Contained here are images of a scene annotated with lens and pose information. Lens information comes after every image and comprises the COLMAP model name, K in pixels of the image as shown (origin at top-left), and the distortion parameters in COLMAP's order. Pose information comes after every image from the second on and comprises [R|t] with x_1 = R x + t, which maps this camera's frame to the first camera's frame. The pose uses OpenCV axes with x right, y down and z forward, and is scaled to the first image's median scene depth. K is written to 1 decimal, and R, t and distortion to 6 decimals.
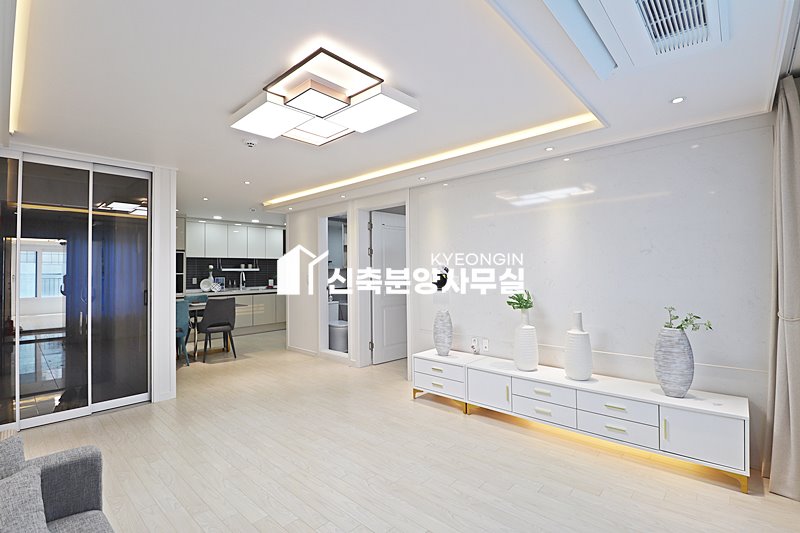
lens RADIAL K [[371.6, 0, 401.1], [0, 371.6, 260.9], [0, 0, 1]] dist [0.005242, -0.011428]
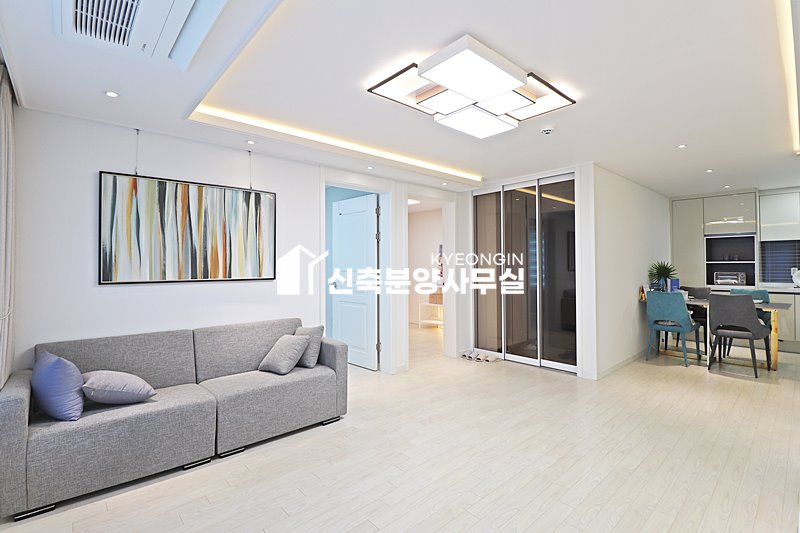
lens RADIAL K [[371.6, 0, 401.1], [0, 371.6, 260.9], [0, 0, 1]] dist [0.005242, -0.011428]
pose [[-0.095099, 0.005159, -0.995454, 0.517638], [0.031920, 0.999488, 0.002130, 0.011226], [0.994956, -0.031572, -0.095215, 0.590455]]
